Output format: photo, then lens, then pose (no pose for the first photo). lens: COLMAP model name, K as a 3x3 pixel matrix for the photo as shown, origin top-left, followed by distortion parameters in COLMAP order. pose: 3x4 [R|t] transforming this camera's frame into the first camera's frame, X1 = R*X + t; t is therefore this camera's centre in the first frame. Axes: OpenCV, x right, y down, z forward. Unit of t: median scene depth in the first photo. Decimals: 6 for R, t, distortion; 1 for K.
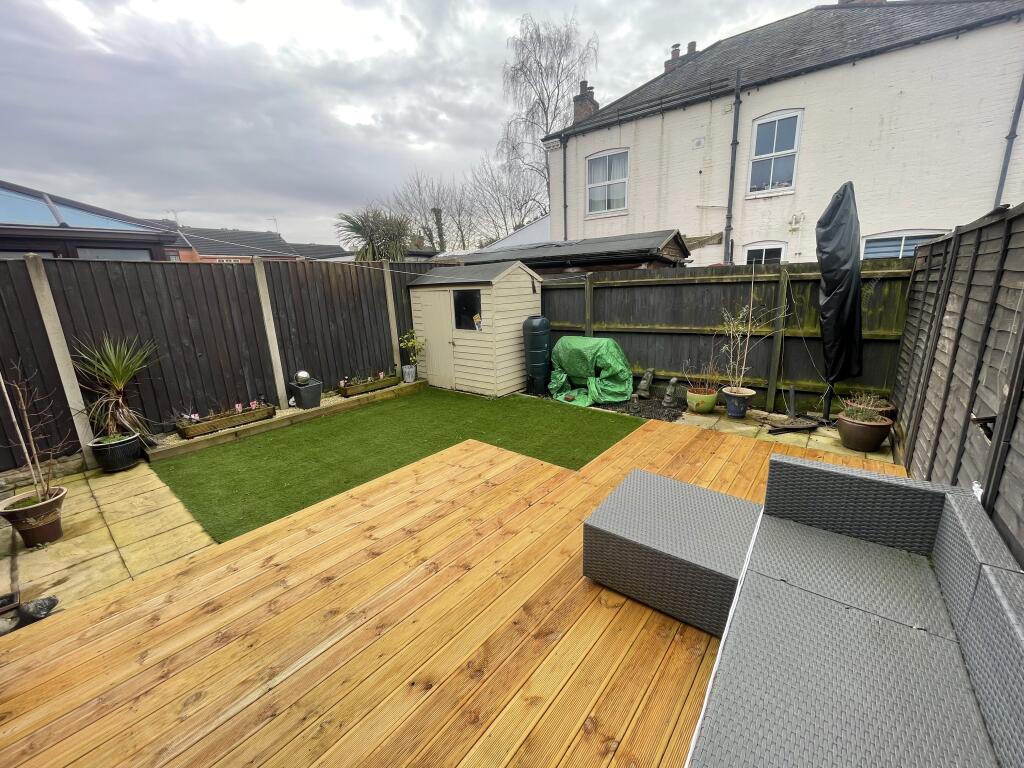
lens RADIAL K [[418.4, 0, 512.0], [0, 418.4, 384.0], [0, 0, 1]] dist [0.000295, 0.000123]
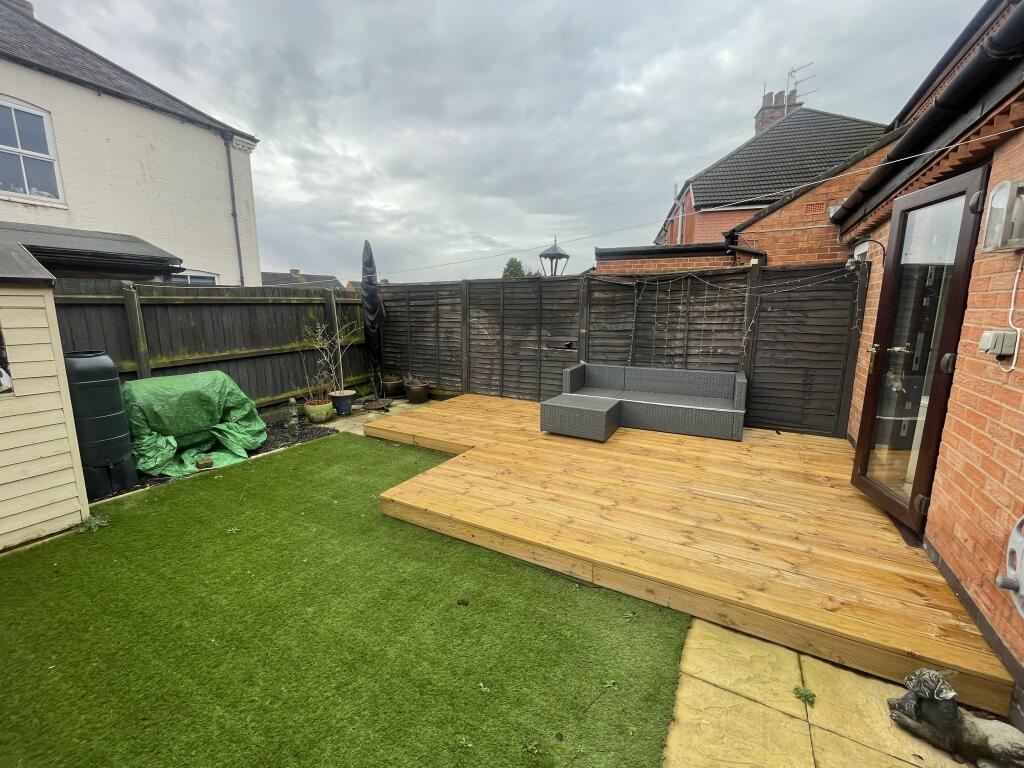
lens RADIAL K [[409.6, 0, 509.6], [0, 409.6, 372.2], [0, 0, 1]] dist [0.001077, 0.000117]
pose [[-0.160539, -0.124229, 0.979180, -0.626082], [0.240810, 0.957140, 0.160914, -0.104379], [-0.957203, 0.261630, -0.123742, 0.624439]]
